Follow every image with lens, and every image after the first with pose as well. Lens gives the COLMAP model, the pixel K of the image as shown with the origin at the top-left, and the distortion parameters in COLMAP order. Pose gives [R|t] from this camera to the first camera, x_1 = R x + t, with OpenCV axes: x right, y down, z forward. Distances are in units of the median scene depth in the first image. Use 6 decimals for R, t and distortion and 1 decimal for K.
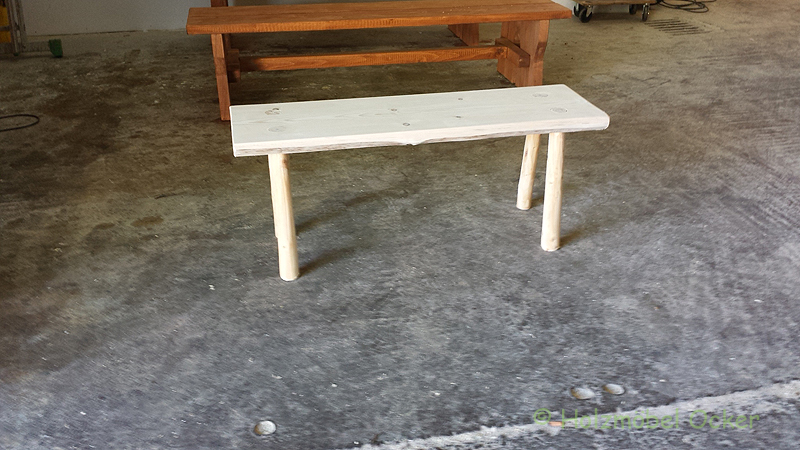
lens RADIAL K [[745.9, 0, 402.9], [0, 745.9, 221.9], [0, 0, 1]] dist [0.092758, -0.251102]
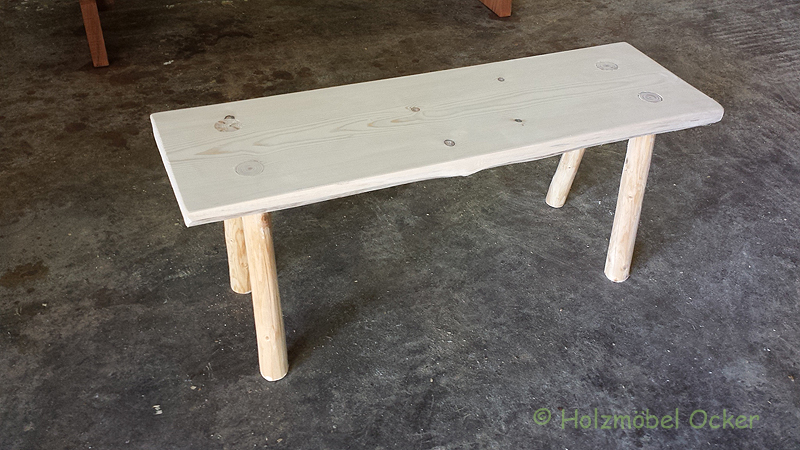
lens RADIAL K [[745.9, 0, 402.9], [0, 745.9, 221.9], [0, 0, 1]] dist [0.092758, -0.251102]
pose [[0.980065, -0.079327, 0.182152, -0.147712], [0.043011, 0.979804, 0.195281, -0.179966], [-0.193964, -0.183553, 0.963684, 0.351984]]
